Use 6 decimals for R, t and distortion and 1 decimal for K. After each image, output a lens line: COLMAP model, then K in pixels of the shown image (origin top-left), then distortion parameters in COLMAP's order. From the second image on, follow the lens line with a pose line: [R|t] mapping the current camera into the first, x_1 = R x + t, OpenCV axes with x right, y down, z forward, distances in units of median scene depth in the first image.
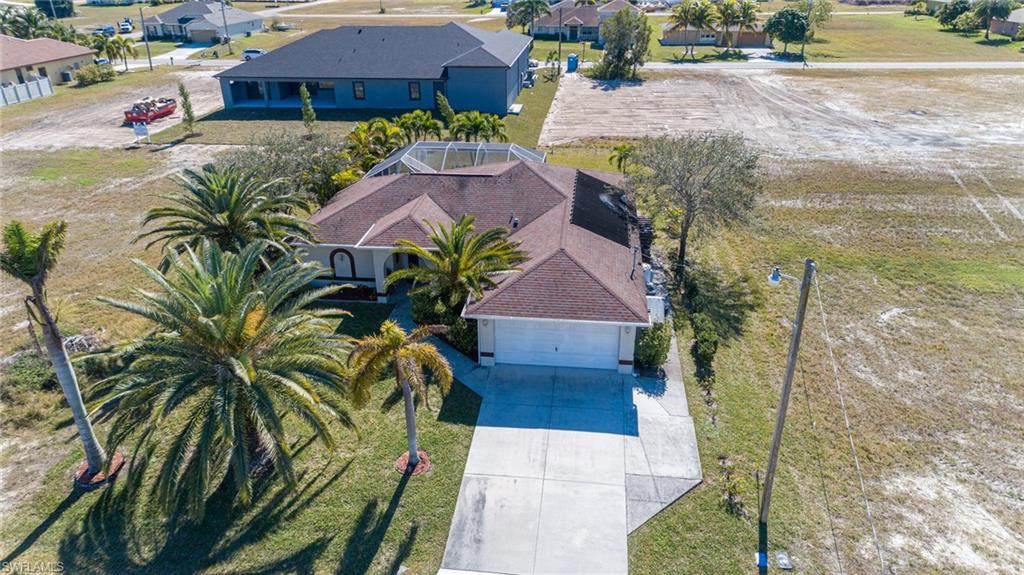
lens RADIAL K [[688.3, 0, 512.0], [0, 688.3, 287.5], [0, 0, 1]] dist [0.025020, 0.002884]
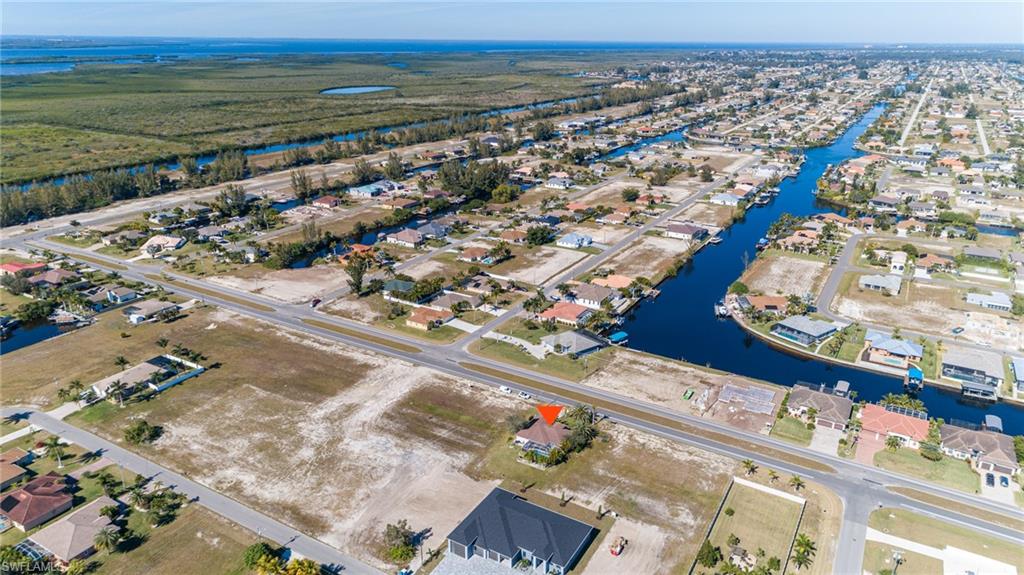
lens RADIAL K [[692.3, 0, 512.0], [0, 692.3, 287.5], [0, 0, 1]] dist [0.023654, 0.005797]
pose [[-0.916058, -0.132795, 0.378423, -2.705900], [0.178744, 0.709496, 0.681664, -7.387560], [-0.359011, 0.692084, -0.626203, 5.628494]]
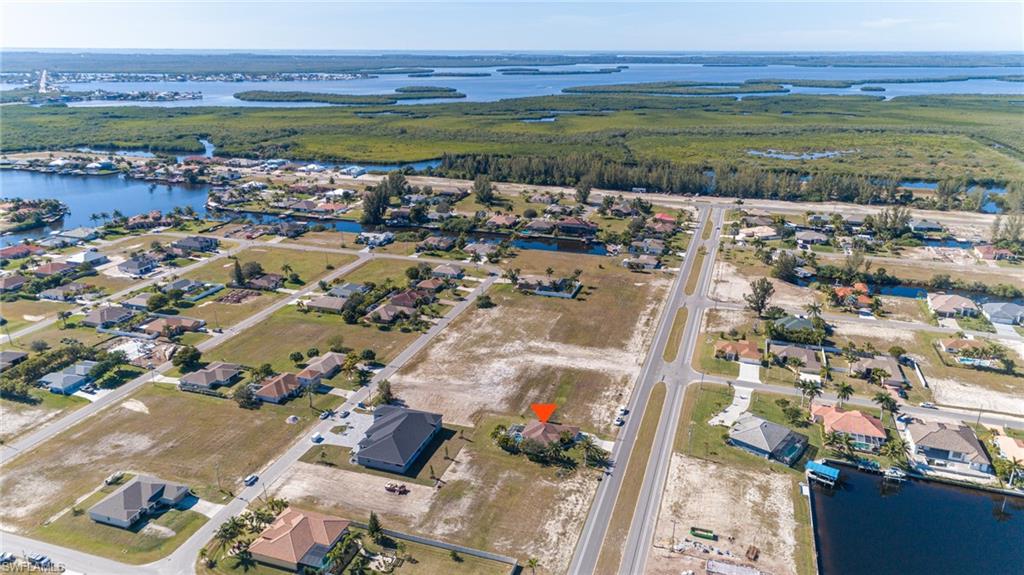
lens RADIAL K [[692.3, 0, 512.0], [0, 692.3, 287.5], [0, 0, 1]] dist [0.023654, 0.005797]
pose [[0.203630, -0.314654, 0.927107, -7.792255], [0.423789, 0.881965, 0.206251, -3.791185], [-0.882574, 0.350899, 0.312942, -1.765189]]
